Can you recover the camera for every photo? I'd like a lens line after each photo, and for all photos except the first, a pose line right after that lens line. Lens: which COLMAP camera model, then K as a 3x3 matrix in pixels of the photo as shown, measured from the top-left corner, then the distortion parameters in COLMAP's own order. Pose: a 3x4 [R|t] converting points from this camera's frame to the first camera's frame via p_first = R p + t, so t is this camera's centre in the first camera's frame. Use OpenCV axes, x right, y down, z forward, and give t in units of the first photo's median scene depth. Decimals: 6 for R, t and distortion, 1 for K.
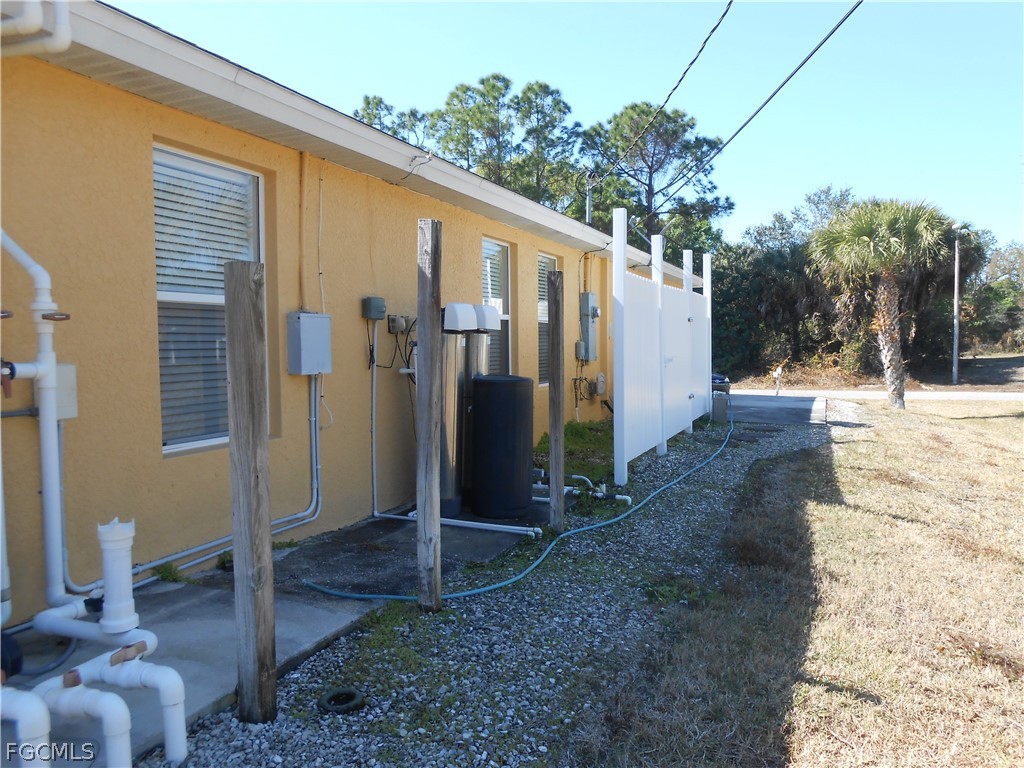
lens RADIAL K [[796.8, 0, 512.0], [0, 796.8, 384.0], [0, 0, 1]] dist [-0.046428, 0.065843]
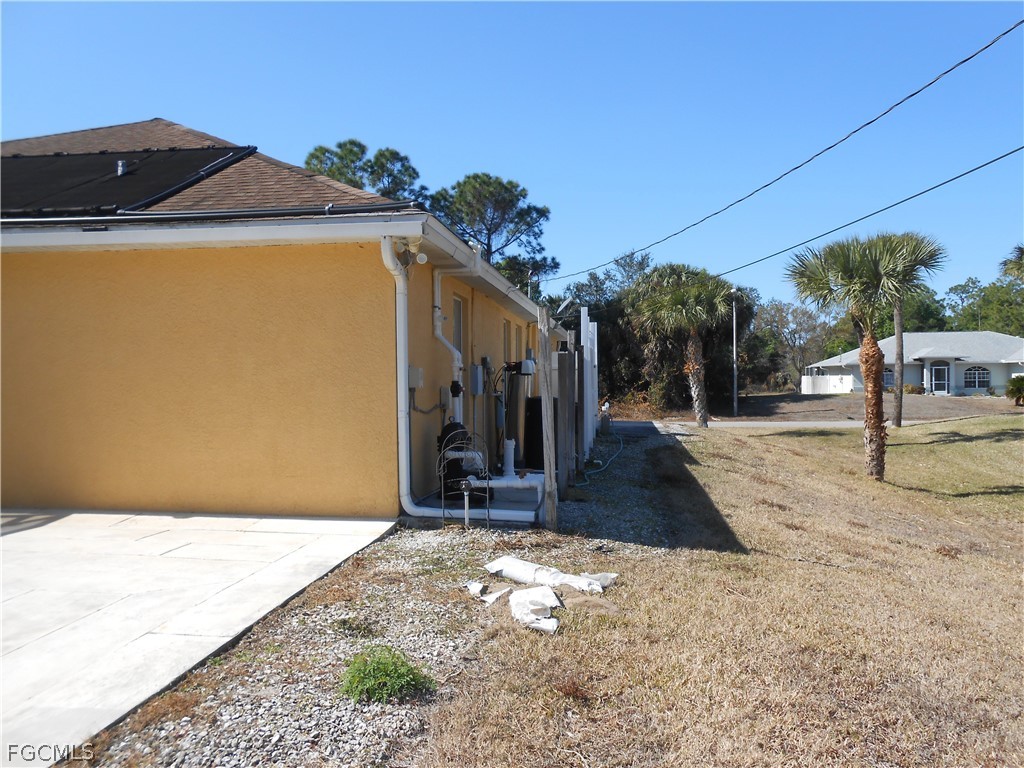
lens RADIAL K [[789.8, 0, 512.0], [0, 789.8, 384.0], [0, 0, 1]] dist [-0.049678, 0.055676]
pose [[0.970960, 0.002583, 0.239227, -0.579507], [0.009497, 0.998737, -0.049331, 0.055090], [-0.239053, 0.050171, 0.969710, -0.893848]]
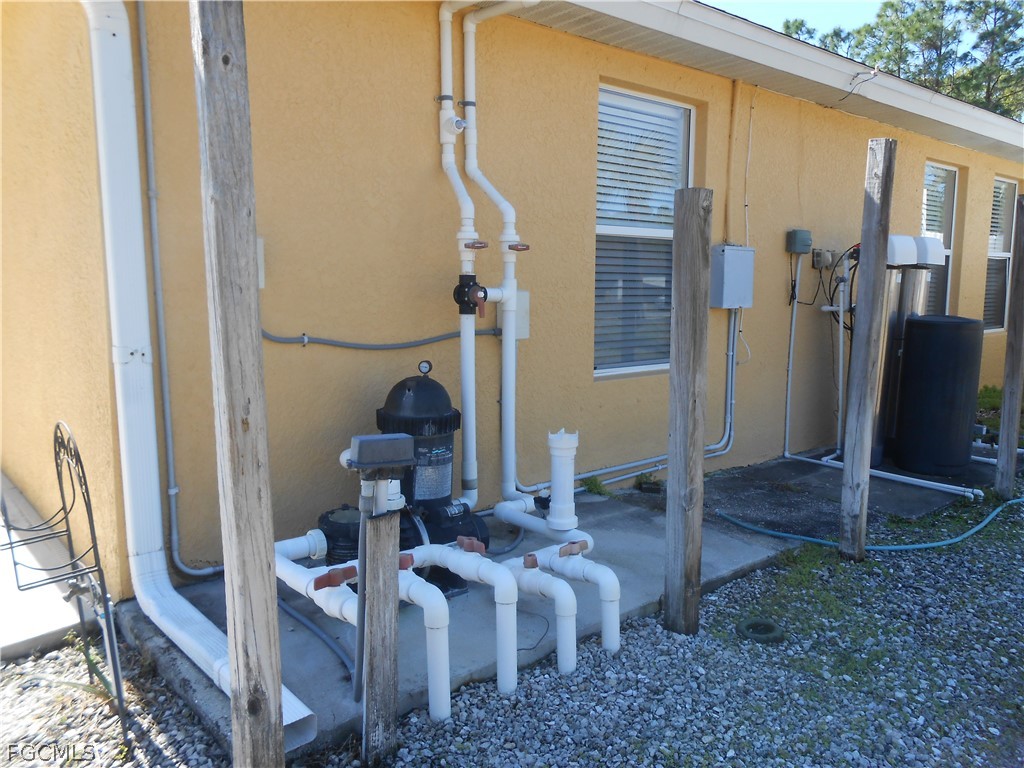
lens RADIAL K [[789.8, 0, 512.0], [0, 789.8, 384.0], [0, 0, 1]] dist [-0.049678, 0.055676]
pose [[0.880447, 0.070870, -0.468818, -0.027032], [-0.034893, 0.995770, 0.084999, 0.008323], [0.472858, -0.058479, 0.879196, -0.003226]]
